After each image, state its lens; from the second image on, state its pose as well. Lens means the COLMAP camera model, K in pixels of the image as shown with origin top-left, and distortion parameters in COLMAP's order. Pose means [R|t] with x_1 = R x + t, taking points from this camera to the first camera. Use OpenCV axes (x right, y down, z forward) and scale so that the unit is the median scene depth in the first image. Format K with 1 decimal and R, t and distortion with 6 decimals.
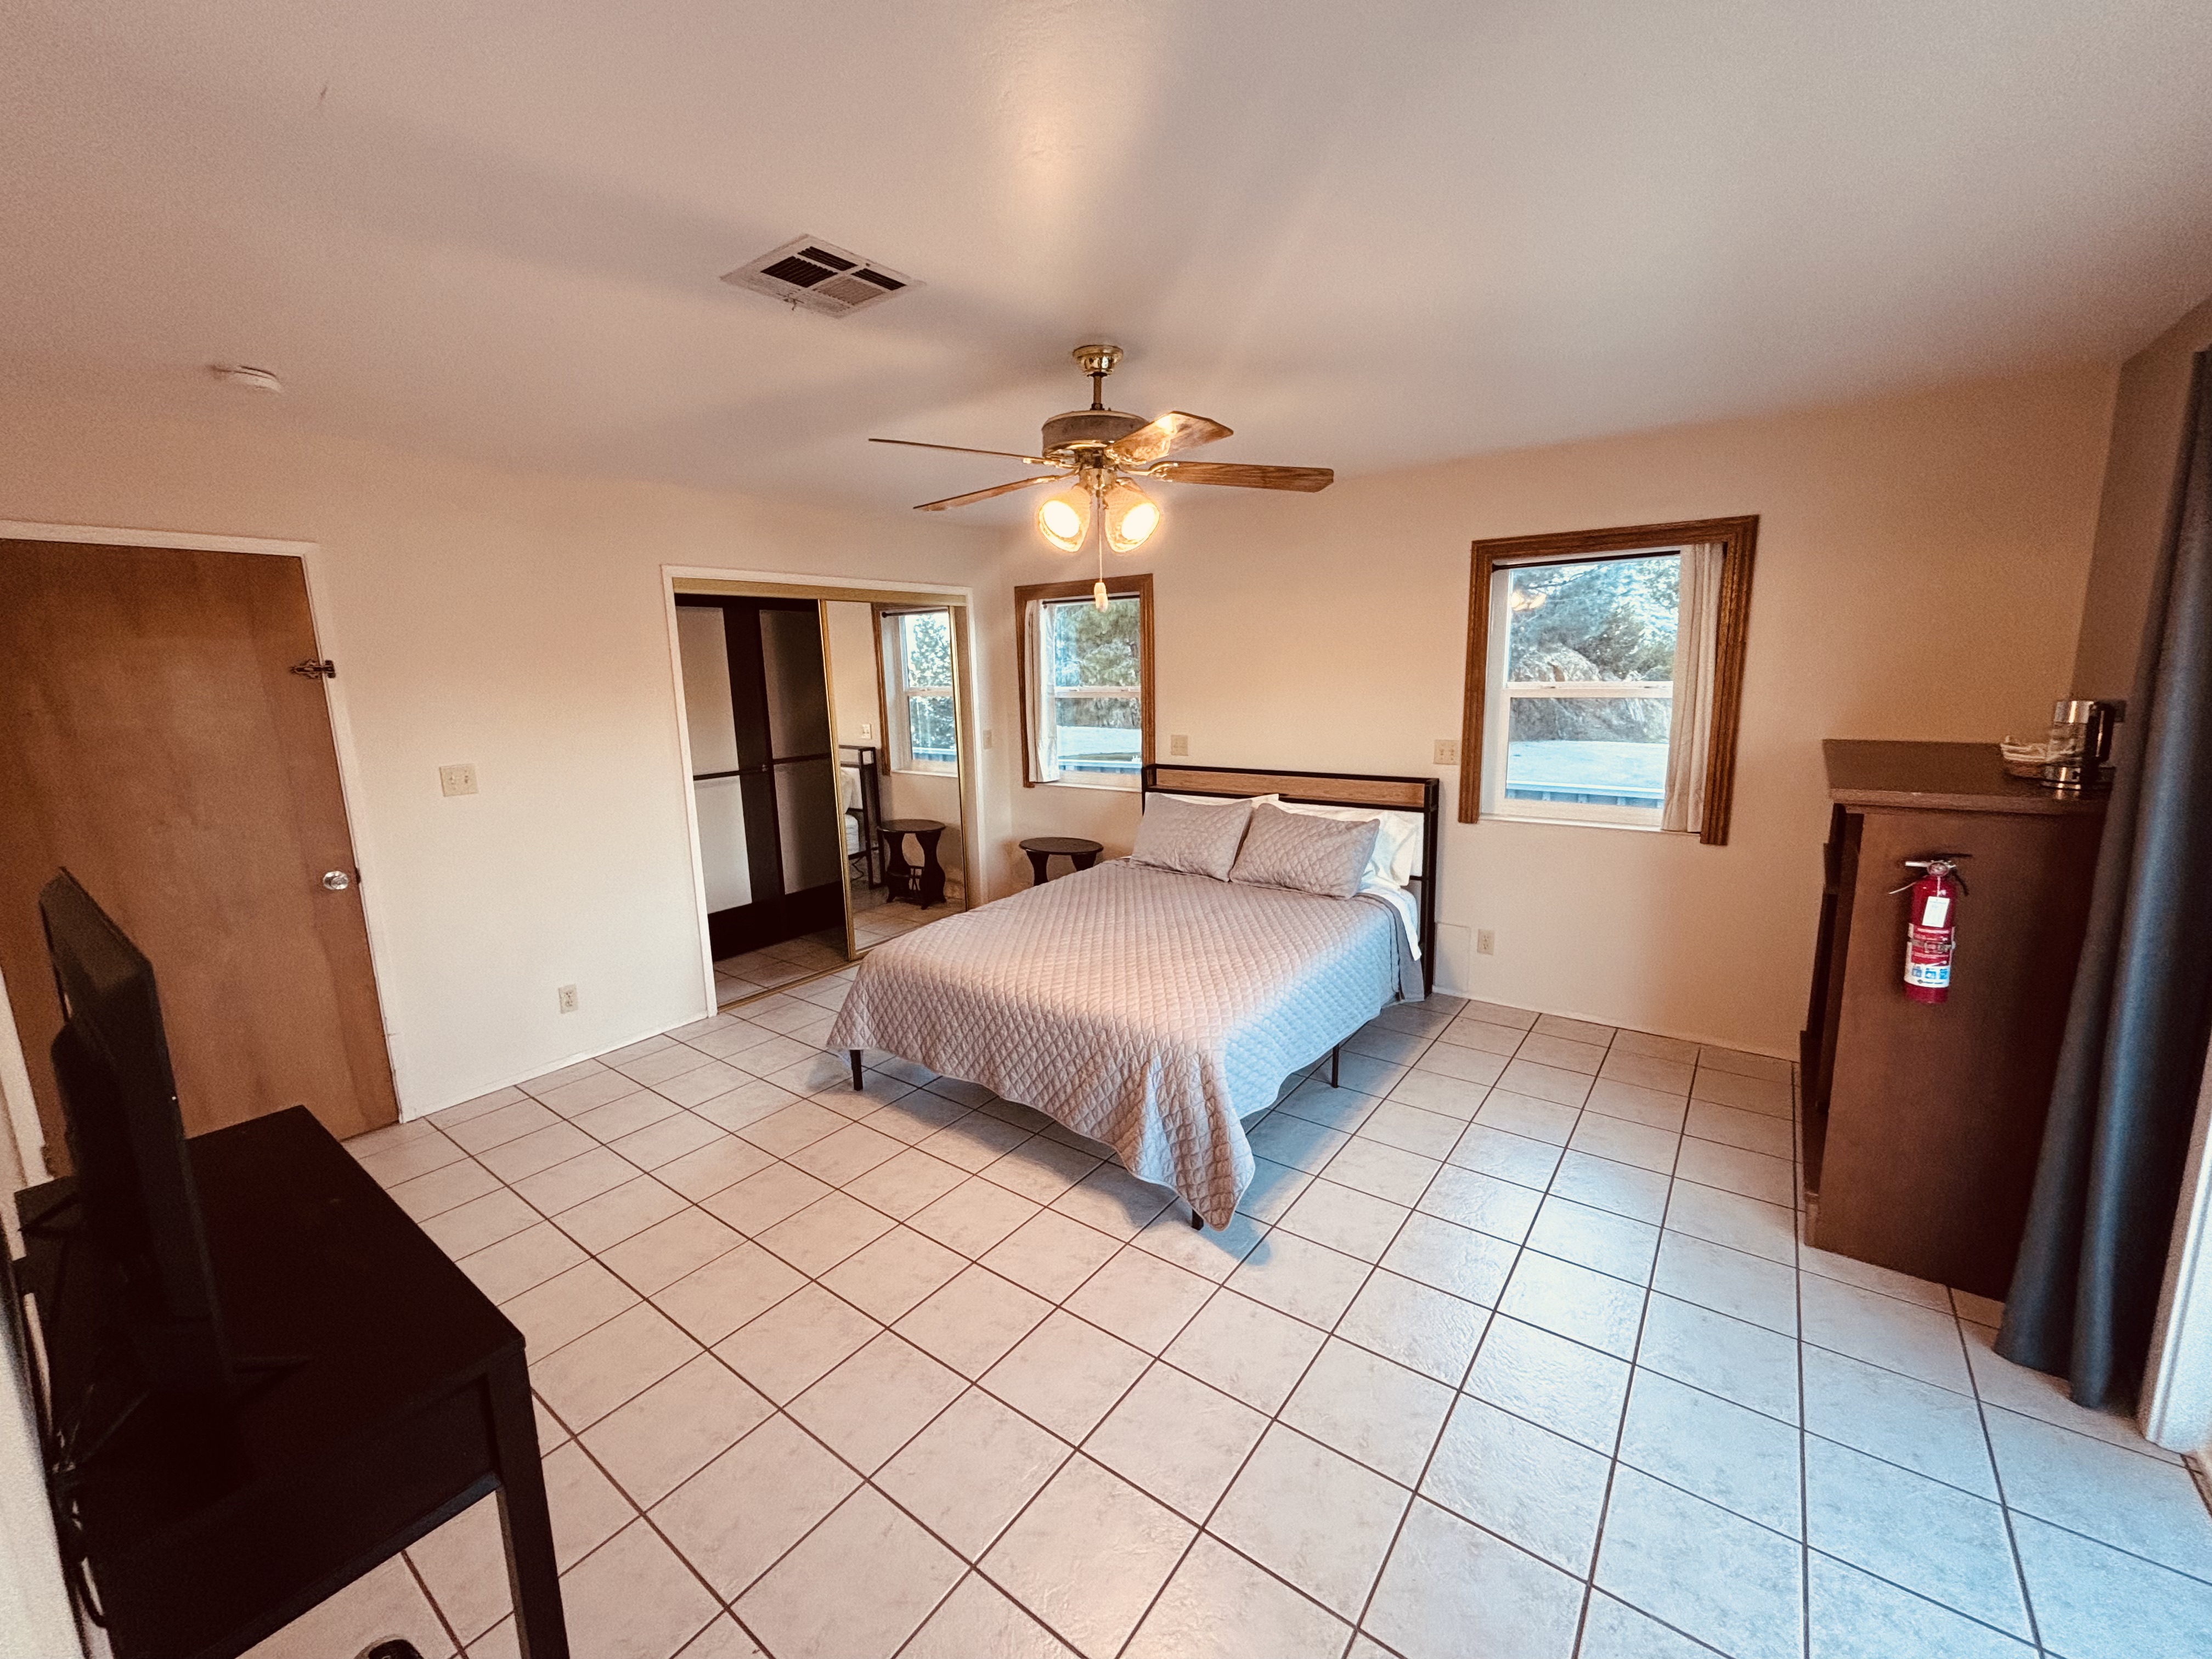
lens RADIAL K [[895.9, 0, 1109.1], [0, 895.9, 829.9], [0, 0, 1]] dist [0.000044, -0.000509]
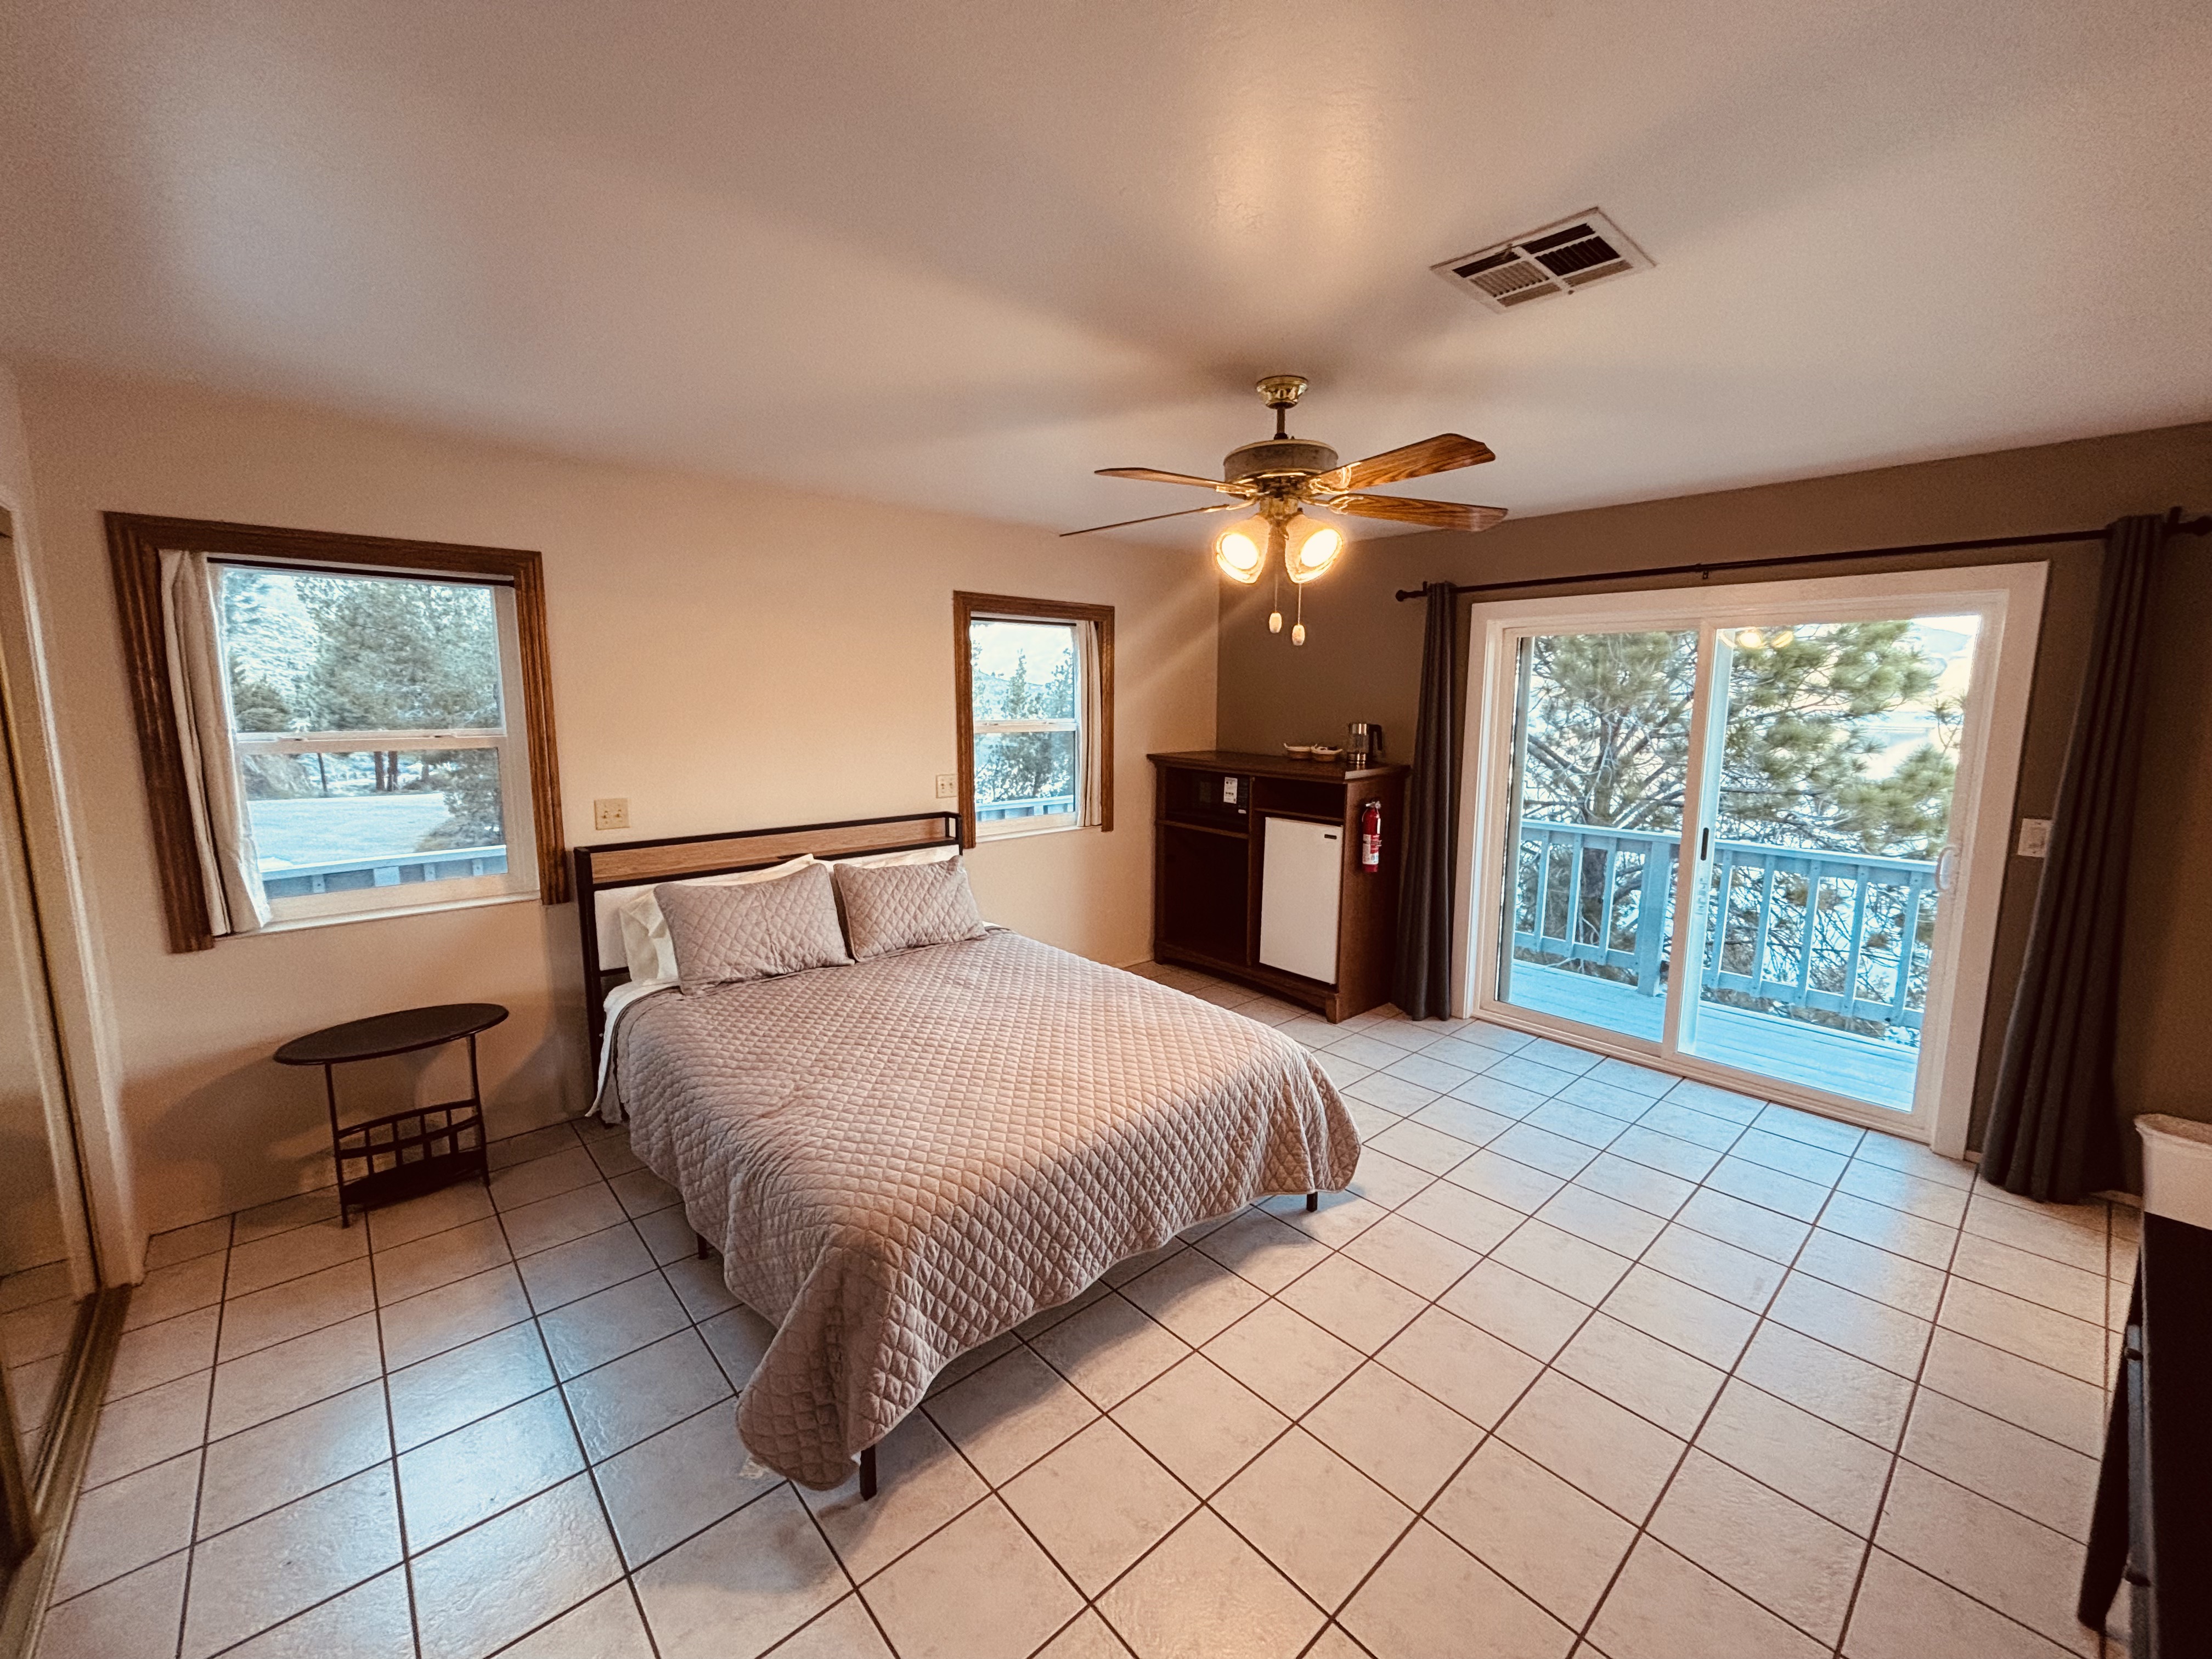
lens RADIAL K [[895.9, 0, 1109.1], [0, 895.9, 826.0], [0, 0, 1]] dist [0.000044, -0.000509]
pose [[0.194341, -0.119823, 0.973588, -0.814002], [0.165737, 0.982253, 0.087806, -0.133302], [-0.966831, 0.144295, 0.210751, 0.794634]]
